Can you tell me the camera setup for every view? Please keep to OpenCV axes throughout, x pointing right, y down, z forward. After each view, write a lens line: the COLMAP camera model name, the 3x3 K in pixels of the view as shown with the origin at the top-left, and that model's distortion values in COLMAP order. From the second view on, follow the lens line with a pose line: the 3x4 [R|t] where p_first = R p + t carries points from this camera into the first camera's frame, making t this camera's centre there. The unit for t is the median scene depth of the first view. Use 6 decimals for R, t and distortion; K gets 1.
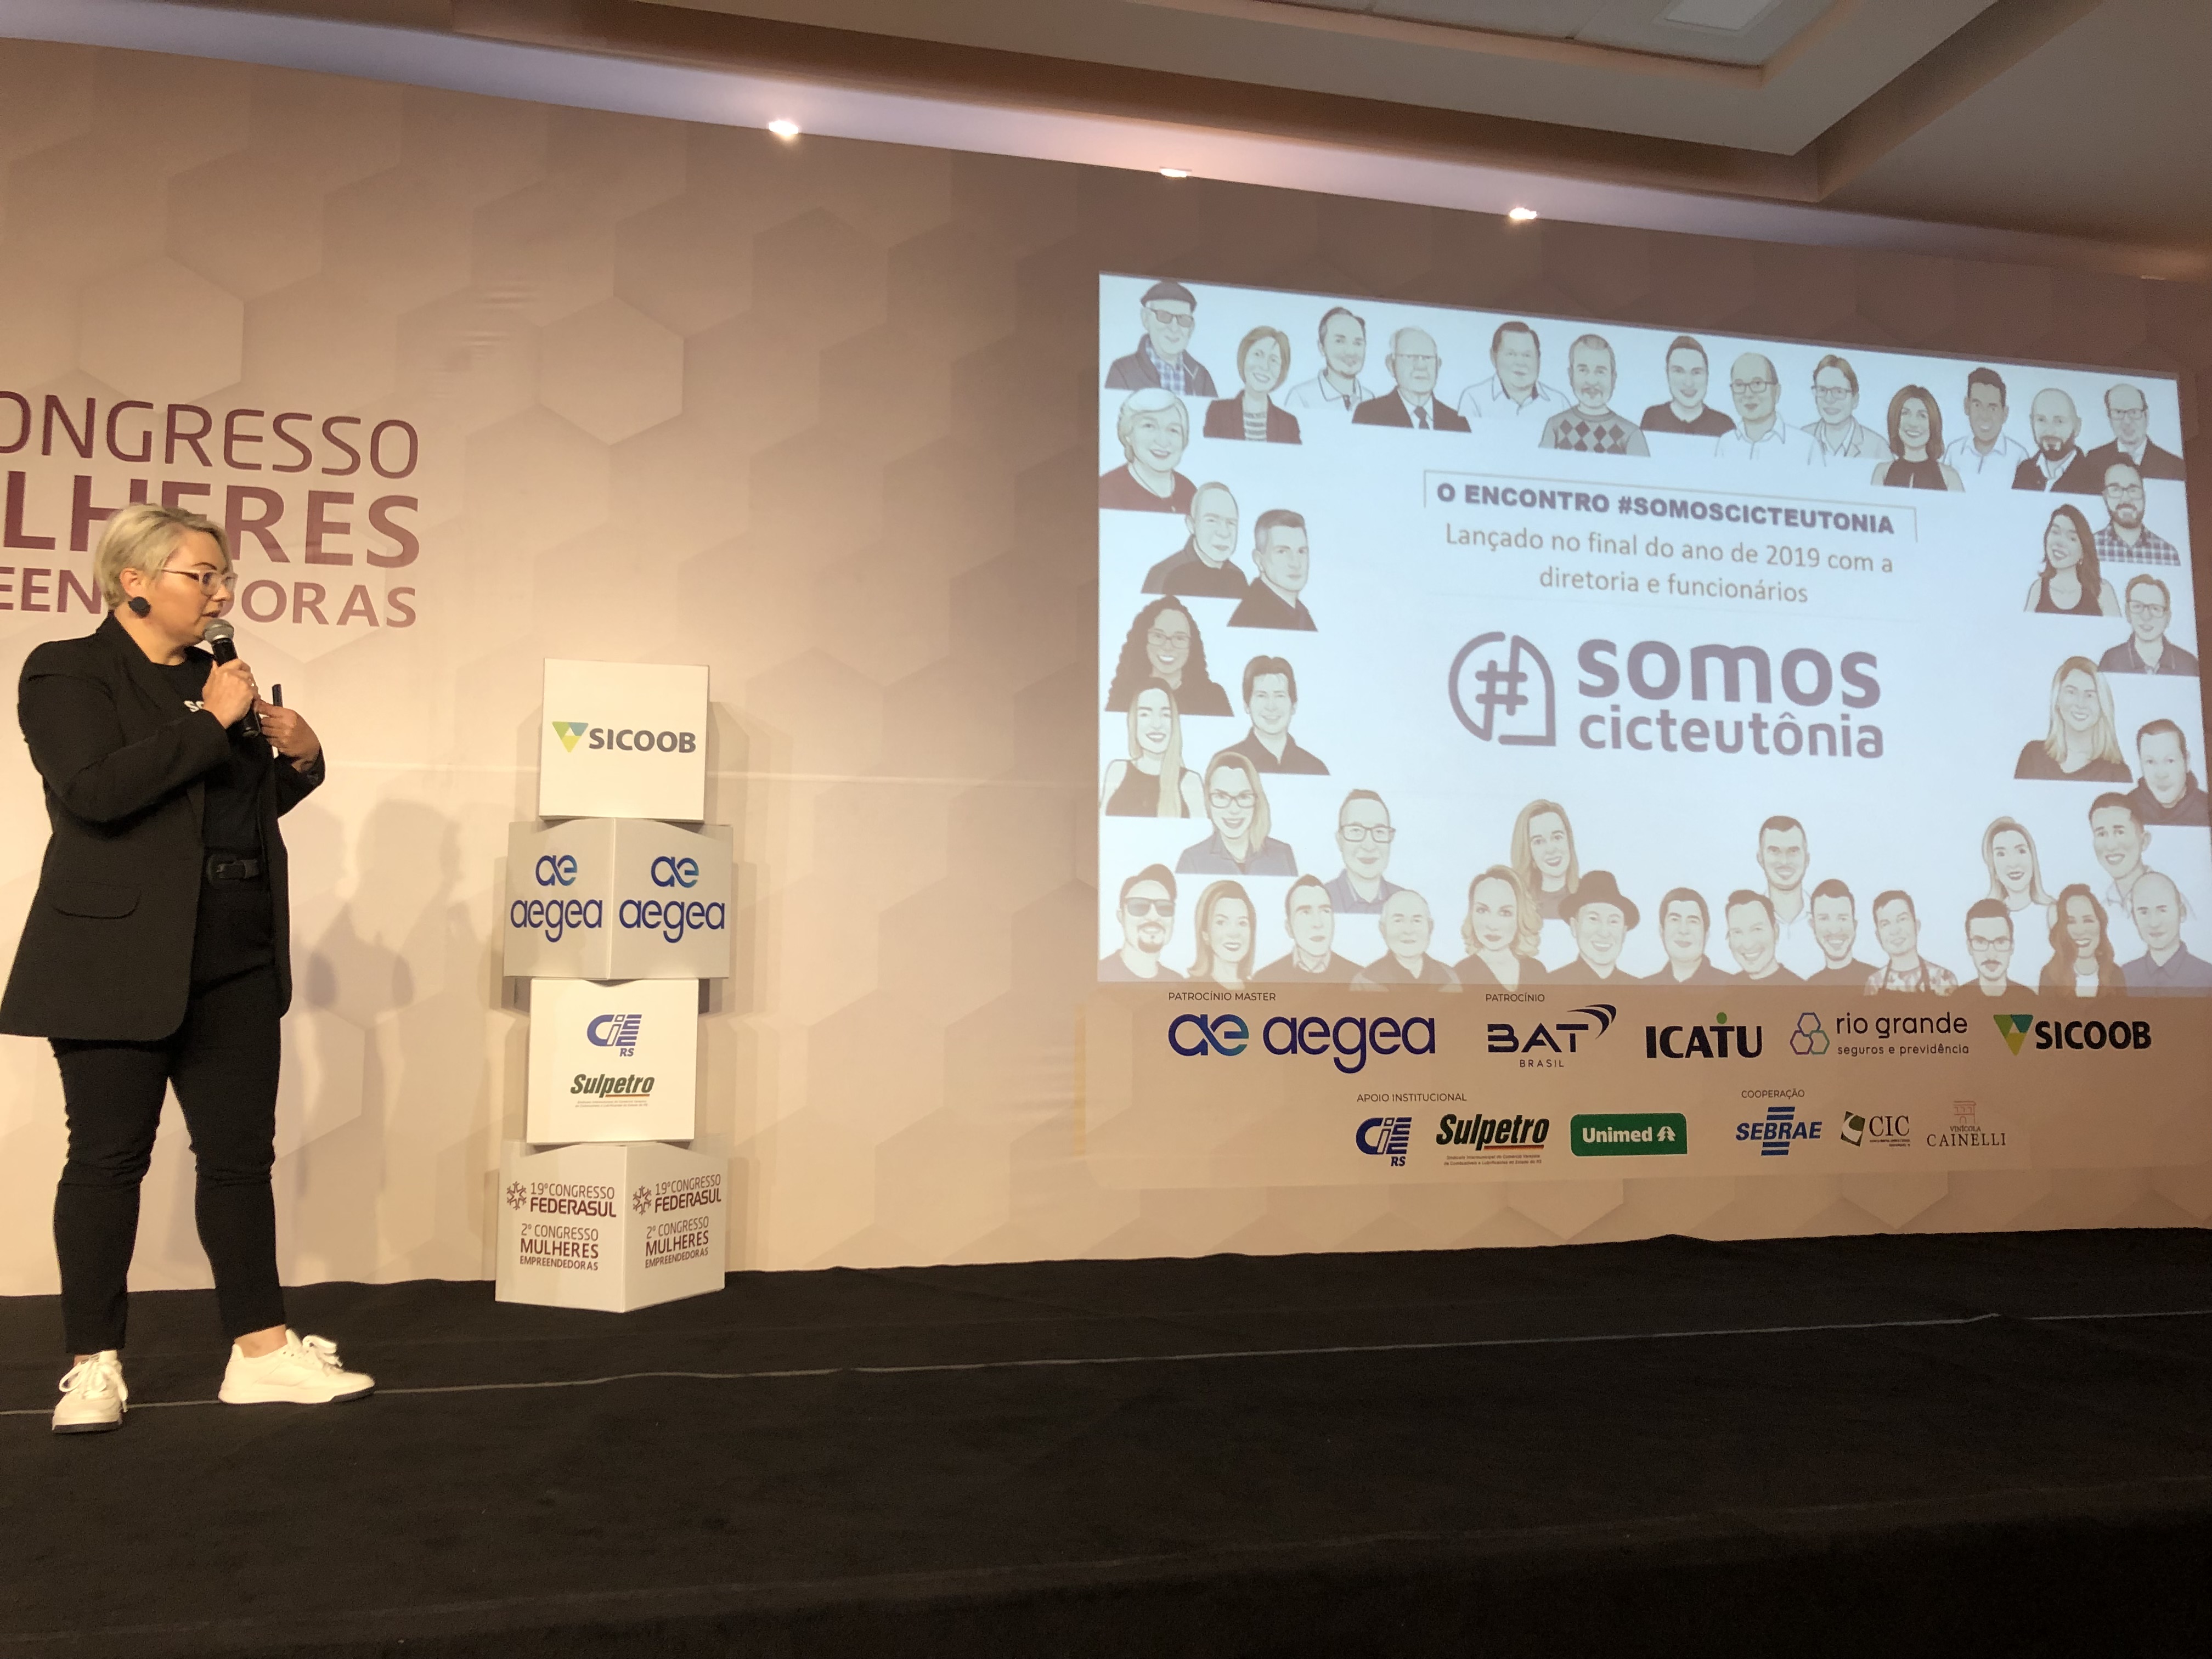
lens RADIAL K [[1813.7, 0, 1100.1], [0, 1813.7, 811.0], [0, 0, 1]] dist [0.025765, -0.018860]
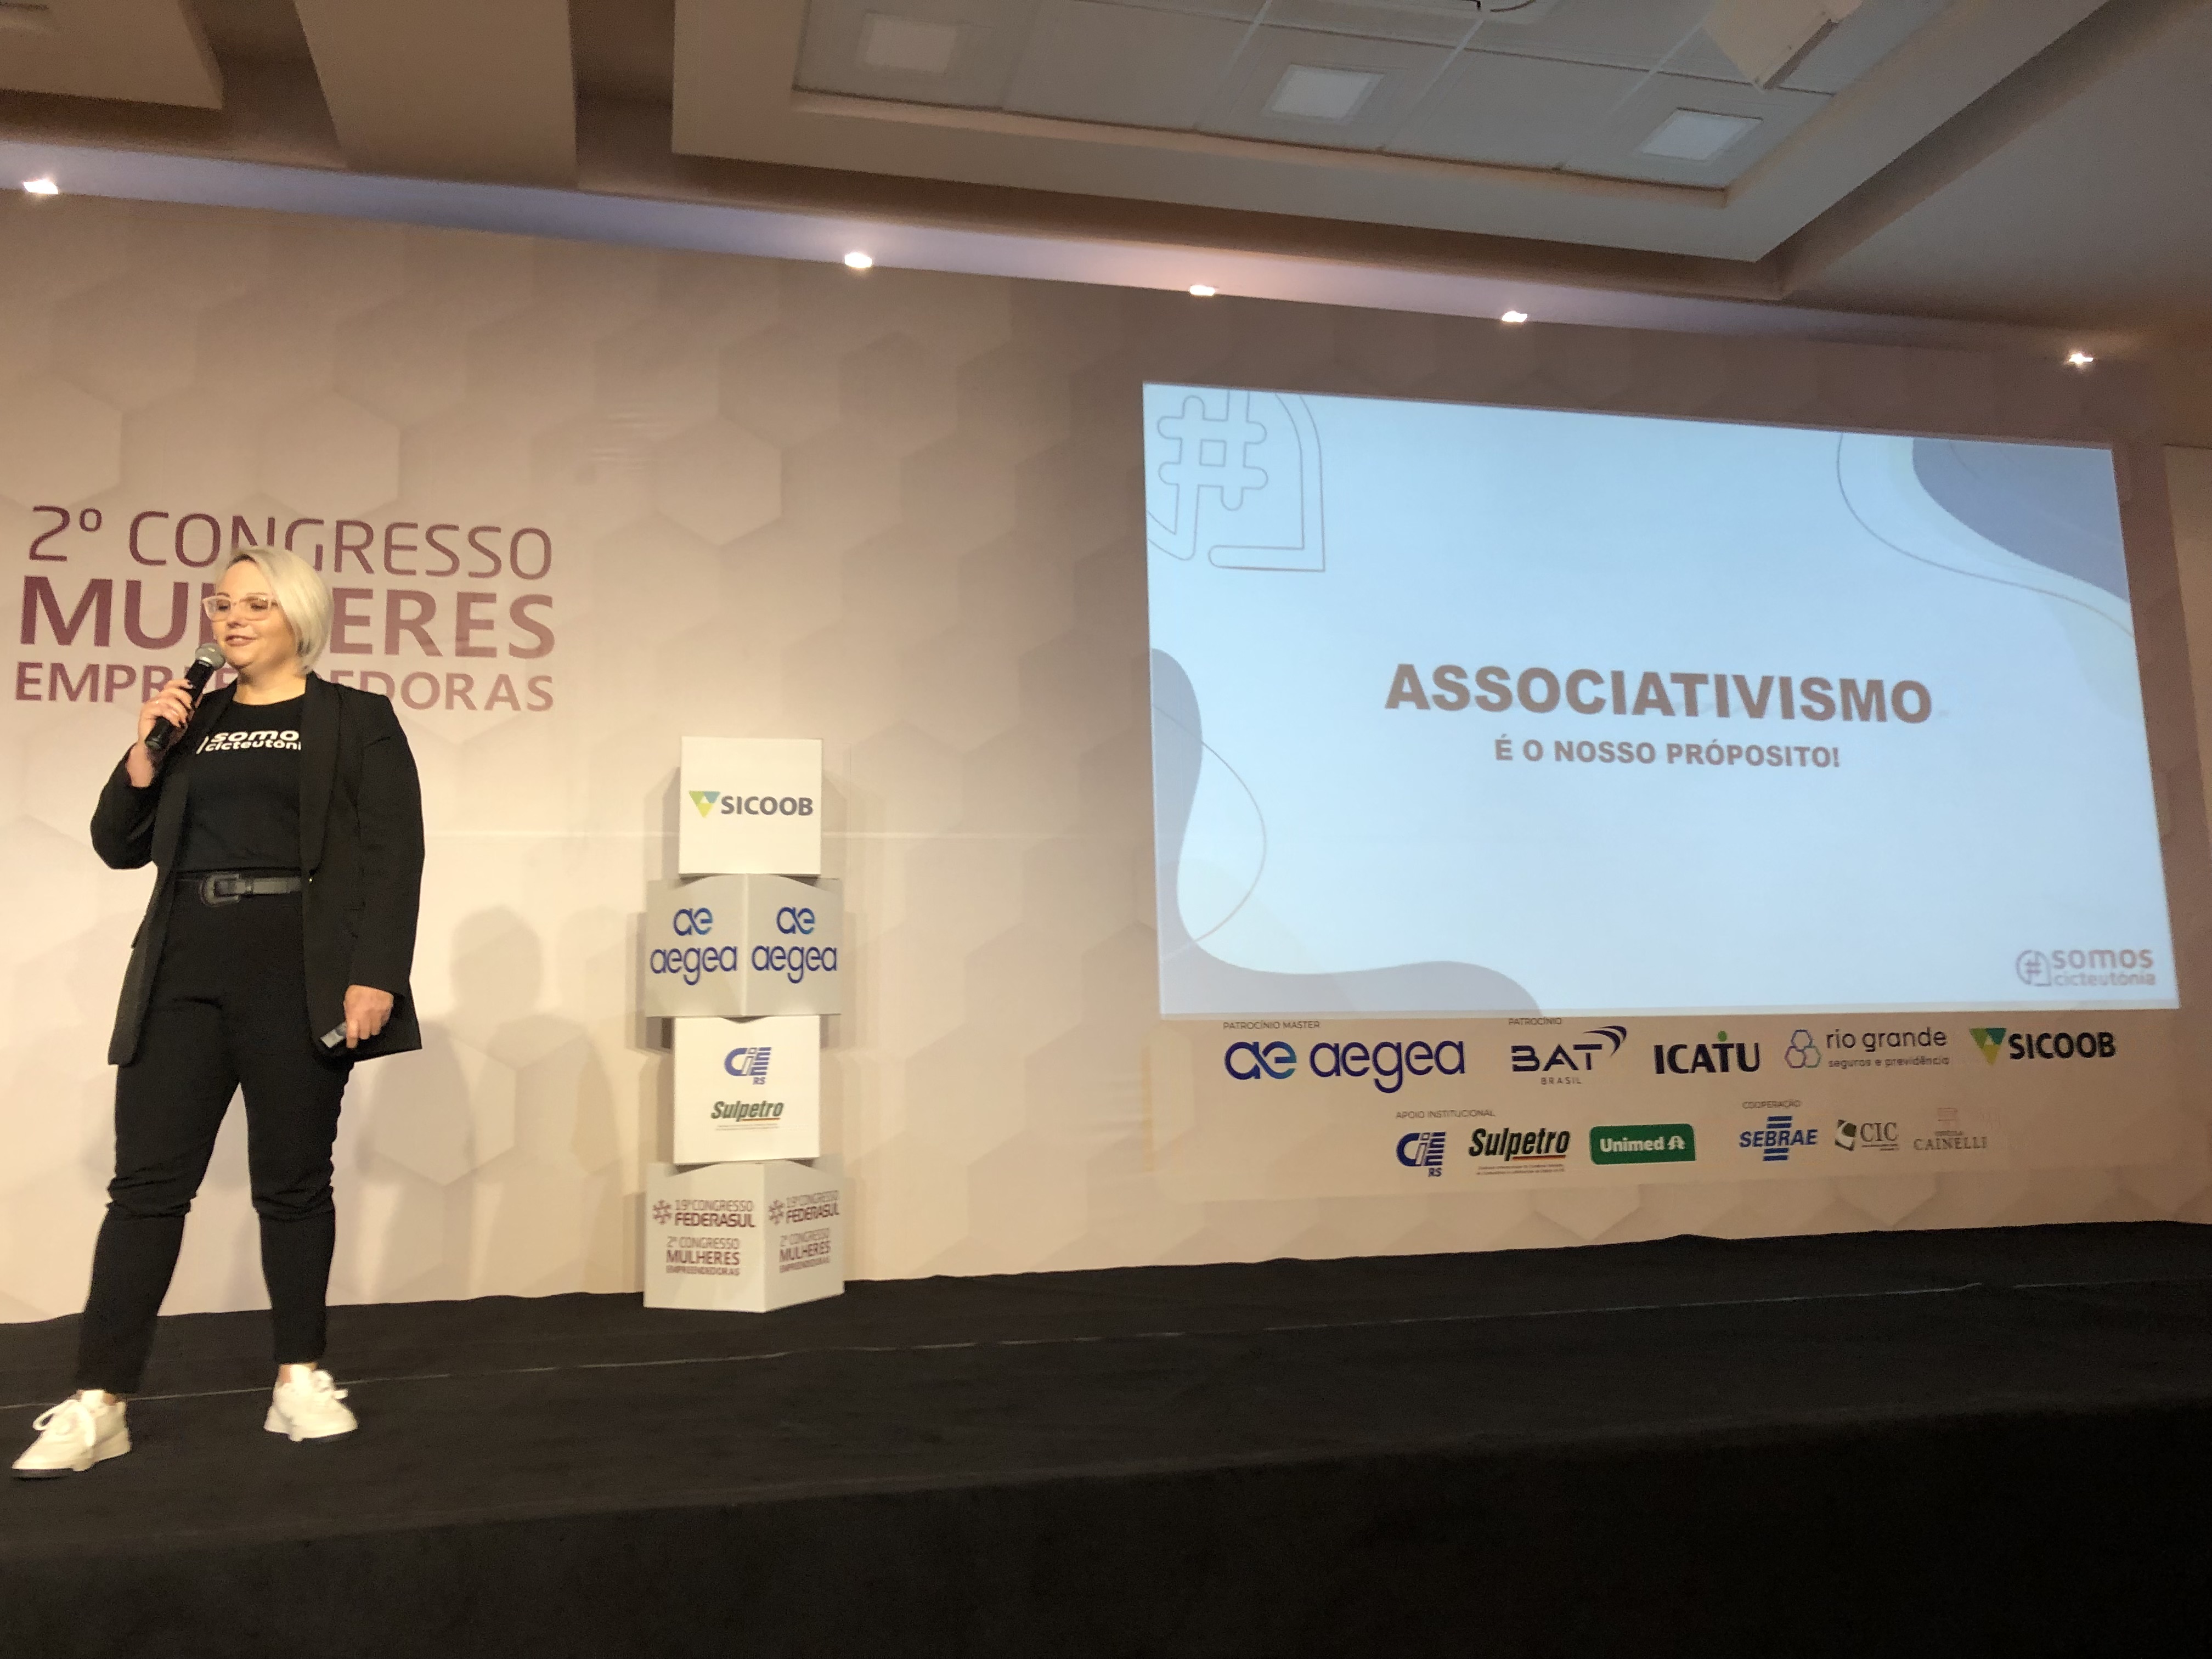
lens RADIAL K [[1813.7, 0, 1072.6], [0, 1813.7, 798.5], [0, 0, 1]] dist [0.025765, -0.018860]
pose [[0.999714, -0.023921, 0.000321, -0.054959], [0.023913, 0.998819, -0.042304, 0.008625], [0.000692, 0.042300, 0.999105, -0.120531]]
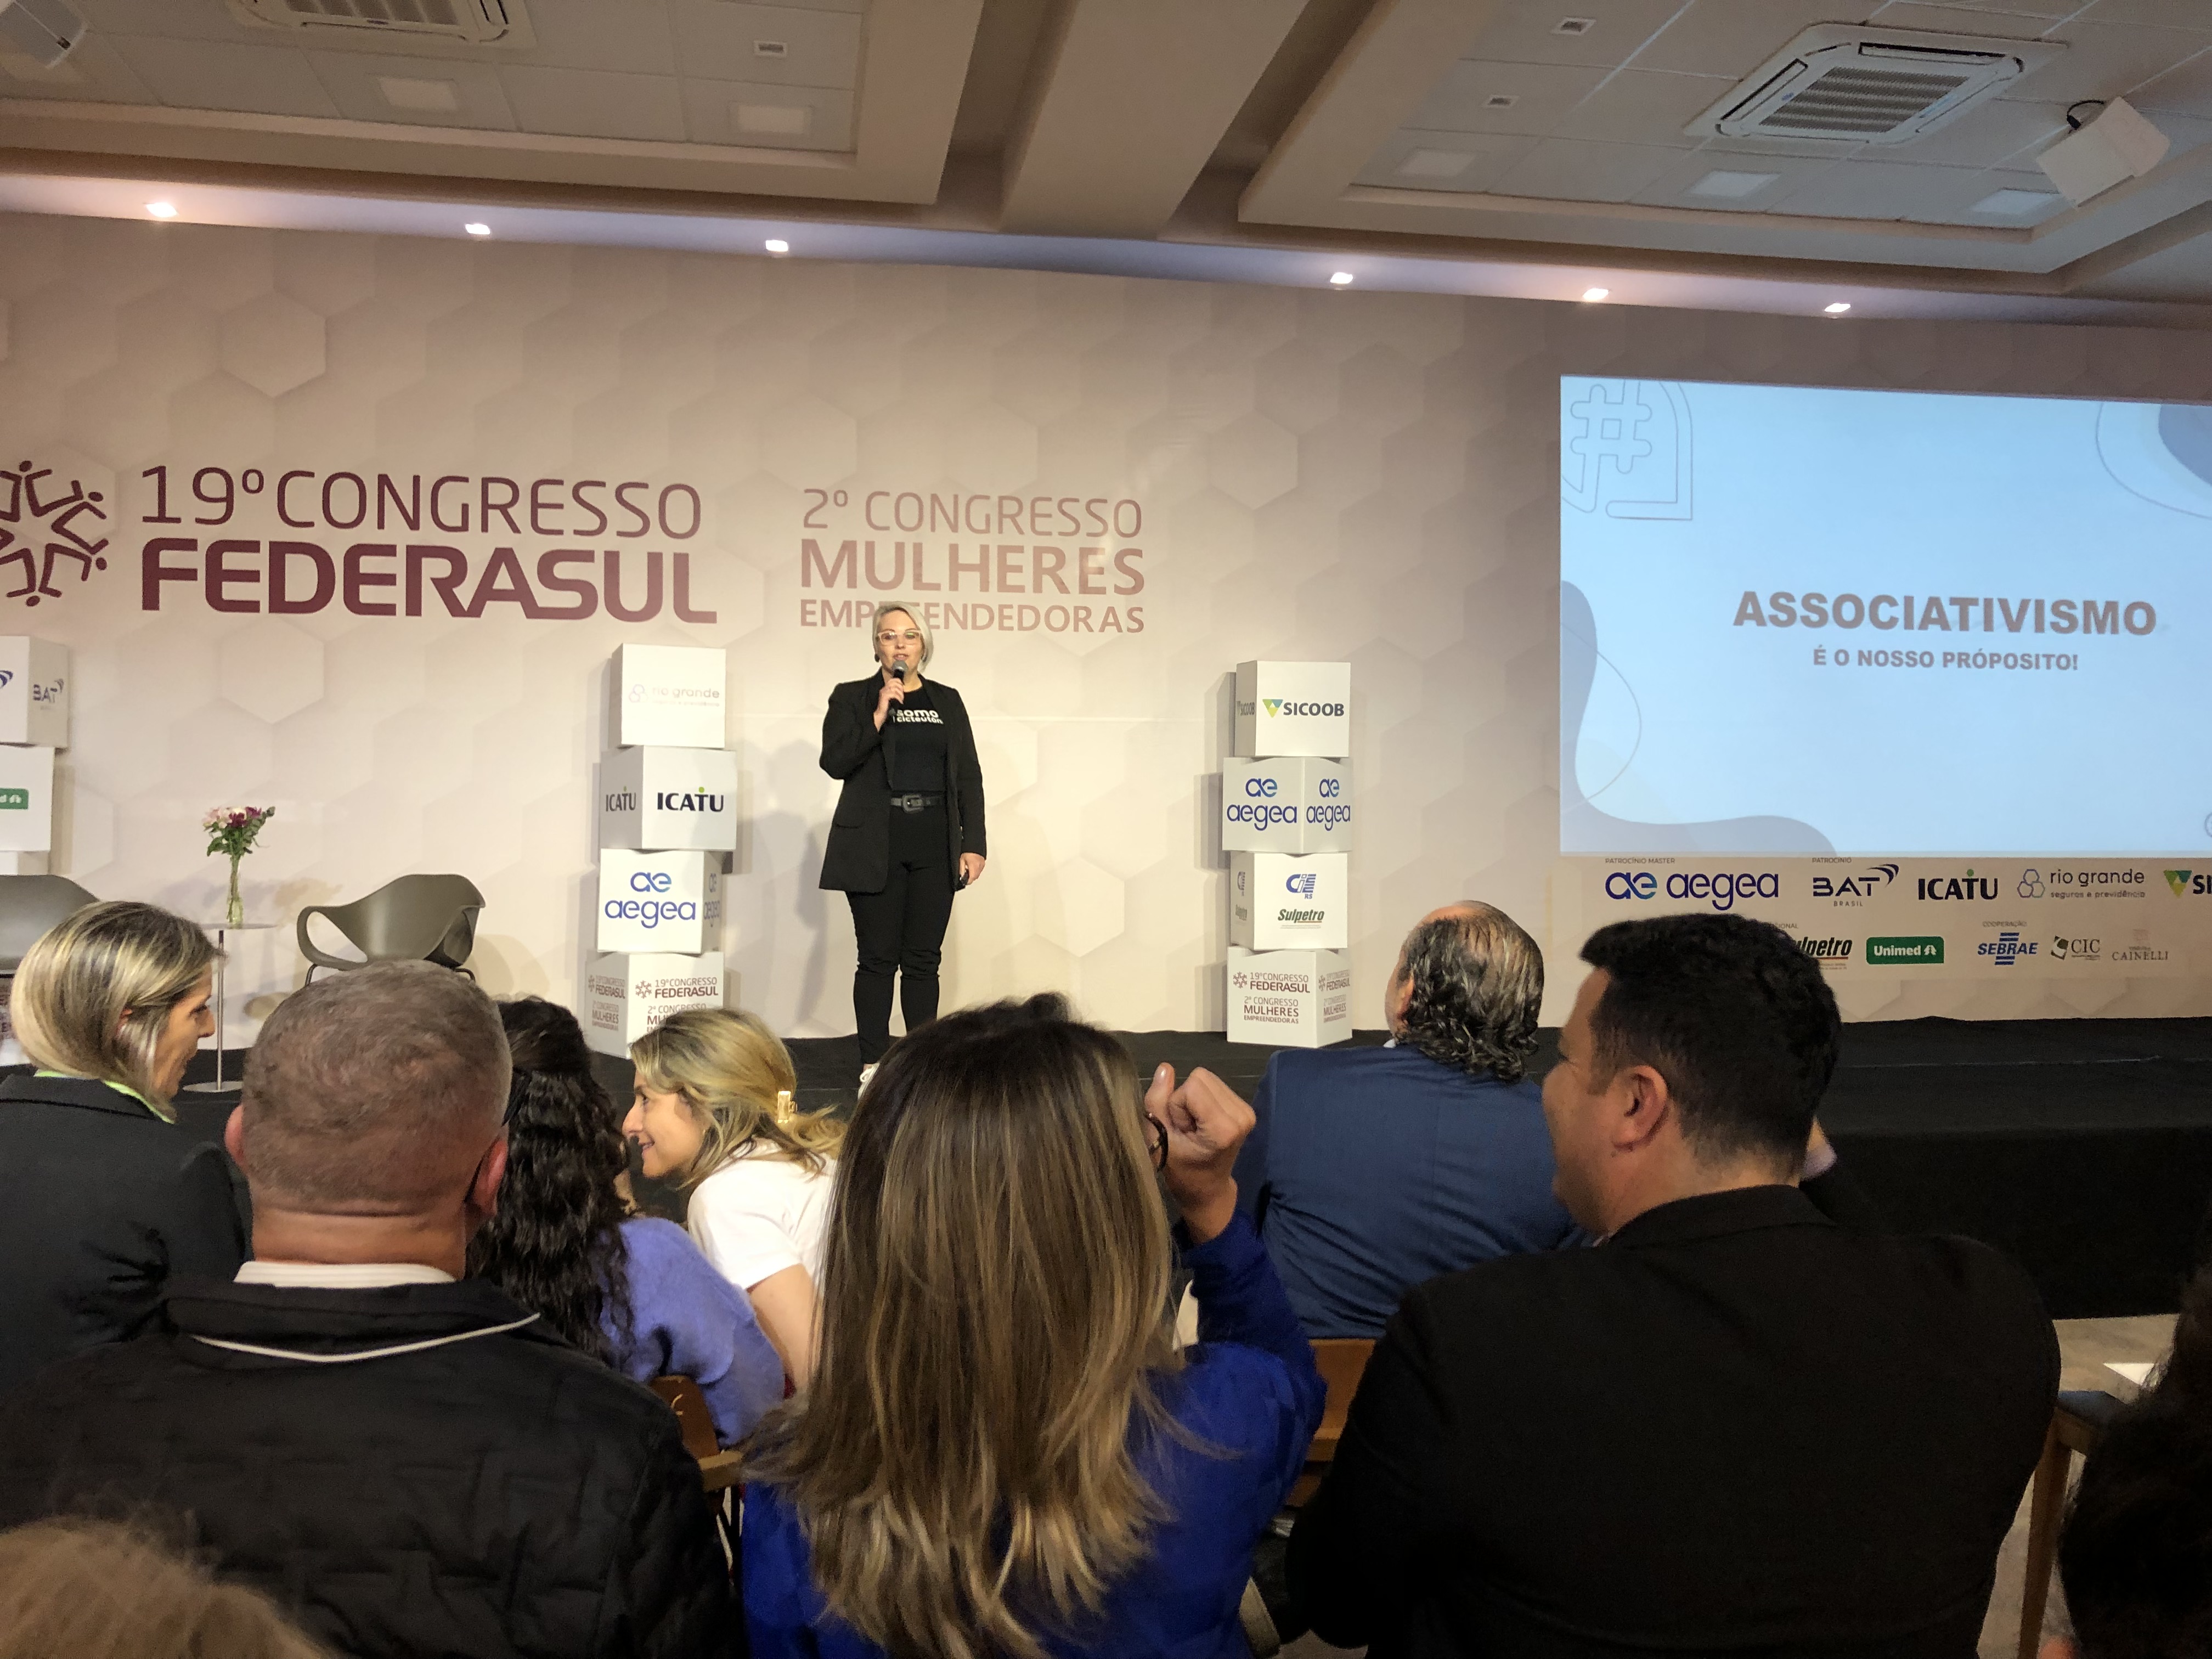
lens RADIAL K [[1813.7, 0, 1107.5], [0, 1813.7, 814.7], [0, 0, 1]] dist [0.025765, -0.018860]
pose [[0.997507, -0.000864, -0.070555, -0.291866], [0.007553, 0.995488, 0.094590, -0.090764], [0.070155, -0.094887, 0.993013, -0.592783]]
